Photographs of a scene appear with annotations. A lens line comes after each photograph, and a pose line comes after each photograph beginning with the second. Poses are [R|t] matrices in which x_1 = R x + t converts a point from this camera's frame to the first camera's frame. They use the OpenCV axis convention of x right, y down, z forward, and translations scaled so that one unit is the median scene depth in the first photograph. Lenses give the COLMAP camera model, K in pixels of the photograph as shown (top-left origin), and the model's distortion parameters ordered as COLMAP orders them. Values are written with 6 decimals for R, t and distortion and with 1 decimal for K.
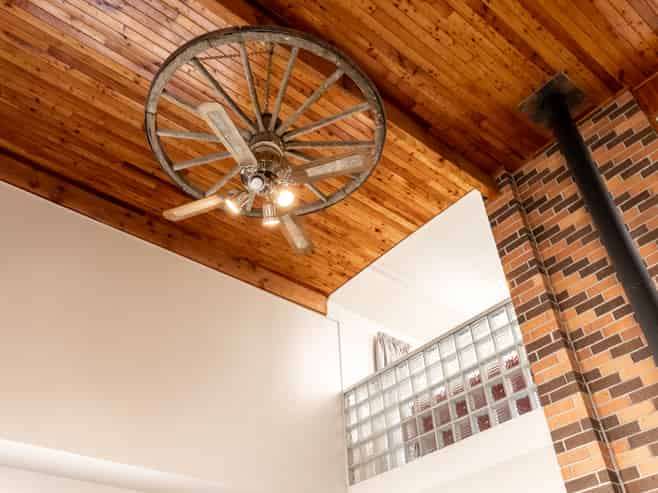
lens RADIAL K [[583.0, 0, 325.5], [0, 583.0, 244.1], [0, 0, 1]] dist [0.011282, 0.000568]
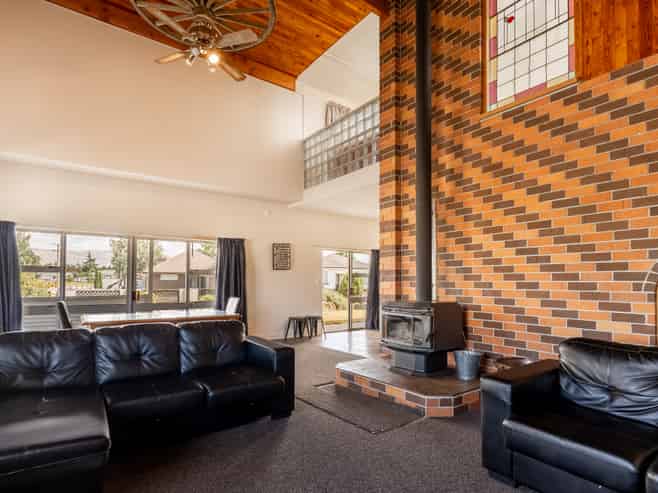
lens RADIAL K [[357.2, 0, 333.3], [0, 357.2, 274.8], [0, 0, 1]] dist [-0.001635, 0.001154]
pose [[0.999152, 0.026836, -0.031216, 0.187933], [-0.001066, 0.774913, 0.632067, -0.139415], [0.041152, -0.631497, 0.774285, -0.141860]]
